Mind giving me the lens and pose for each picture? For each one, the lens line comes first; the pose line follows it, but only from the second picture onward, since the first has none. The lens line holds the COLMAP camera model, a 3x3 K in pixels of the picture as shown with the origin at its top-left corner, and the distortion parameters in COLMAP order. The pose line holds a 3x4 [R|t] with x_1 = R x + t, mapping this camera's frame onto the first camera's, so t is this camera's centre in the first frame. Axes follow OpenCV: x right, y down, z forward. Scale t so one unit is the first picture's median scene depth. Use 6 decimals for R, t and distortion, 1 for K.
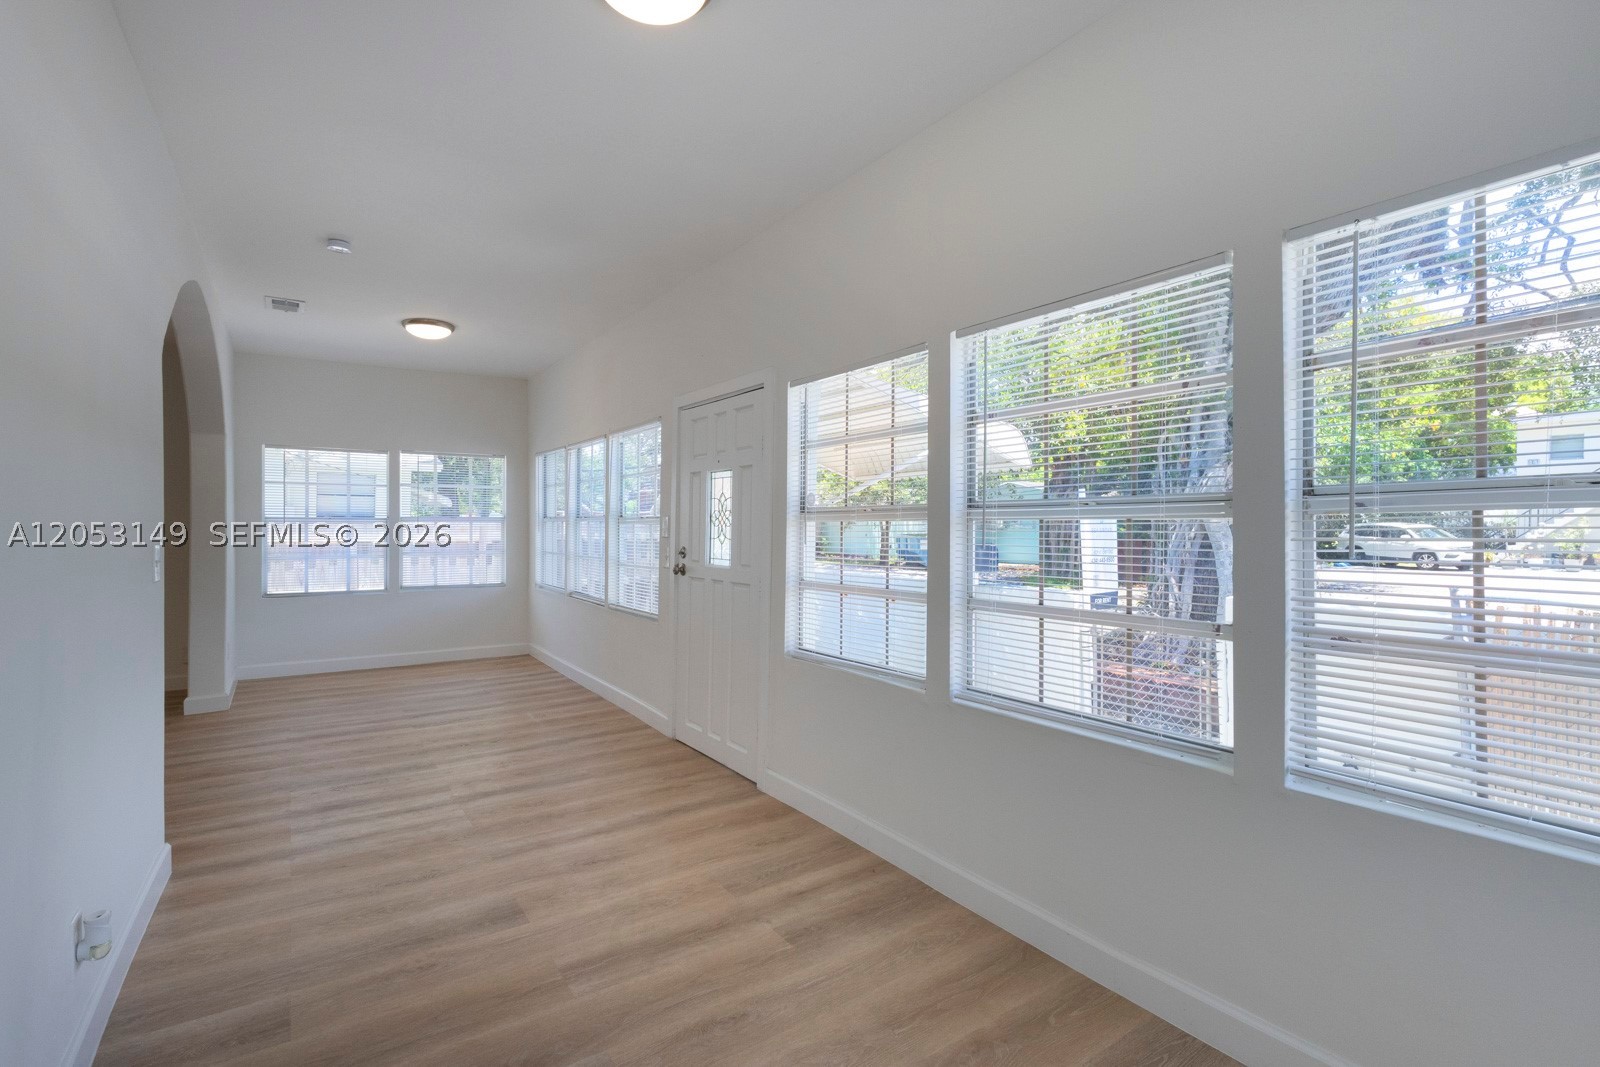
lens RADIAL K [[778.0, 0, 790.2], [0, 778.0, 523.9], [0, 0, 1]] dist [0.000788, -0.000210]
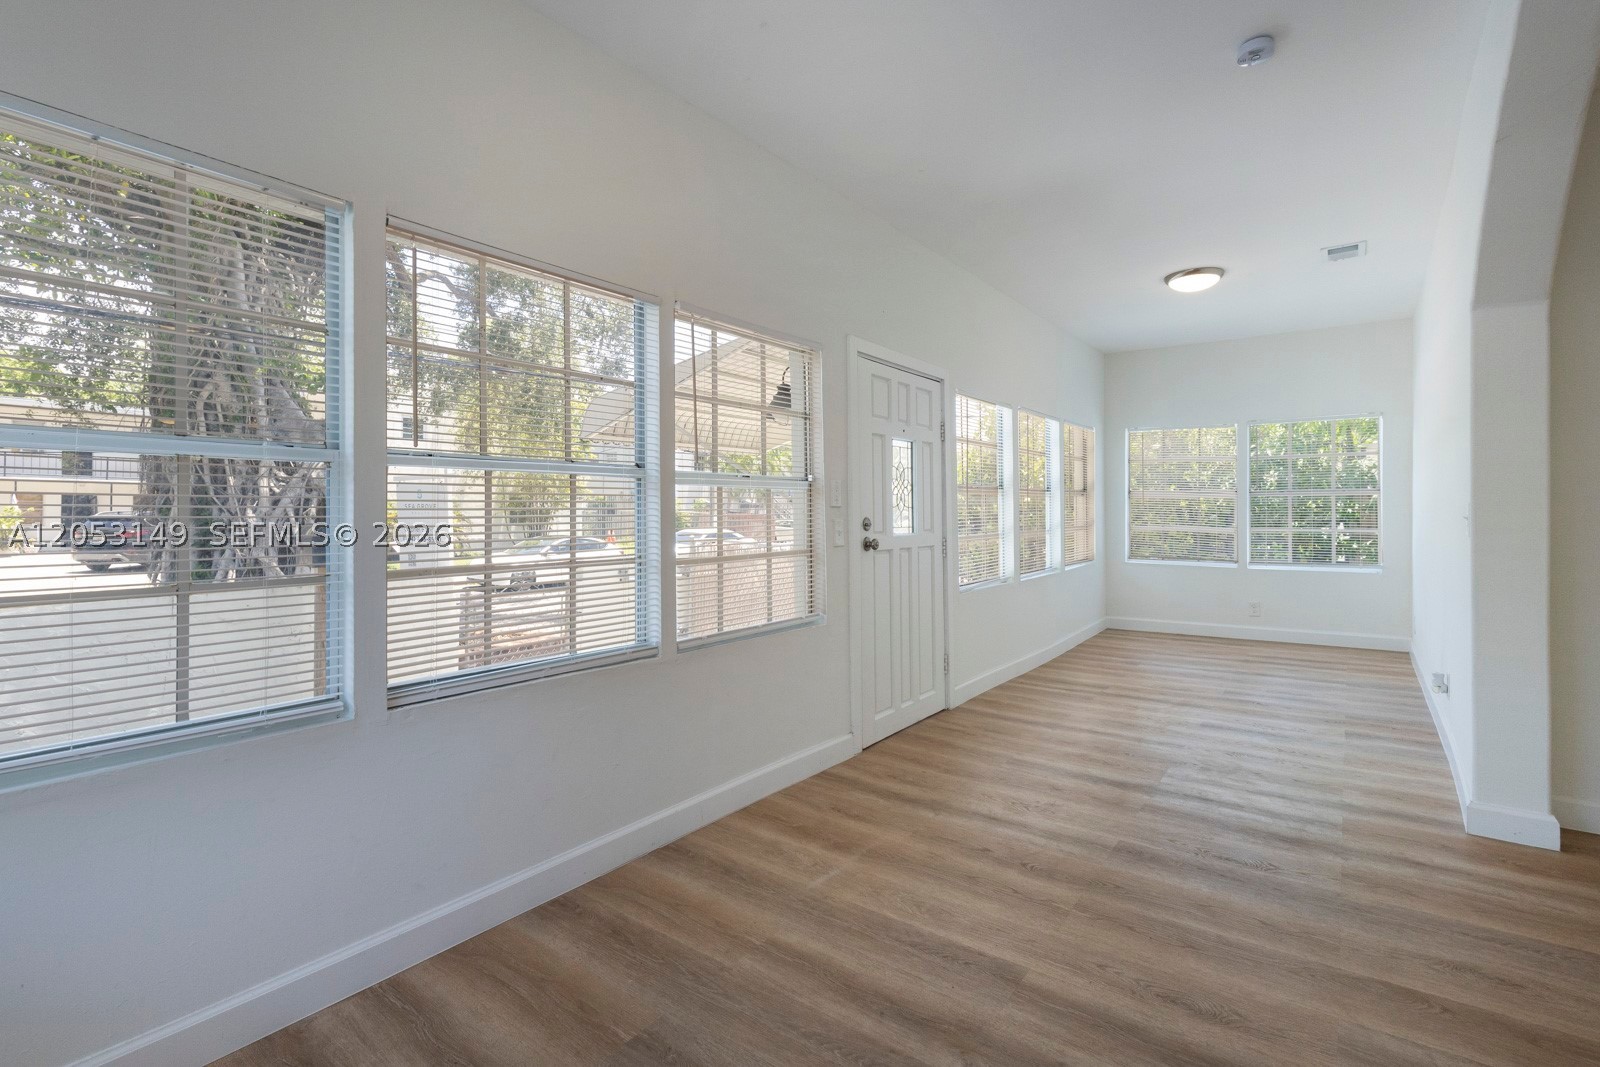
lens RADIAL K [[778.0, 0, 790.2], [0, 778.0, 523.9], [0, 0, 1]] dist [0.000788, -0.000210]
pose [[-0.371548, -0.008023, 0.928379, -1.010830], [0.000433, 0.999961, 0.008815, 0.032532], [-0.928414, 0.003677, -0.371530, 1.572866]]
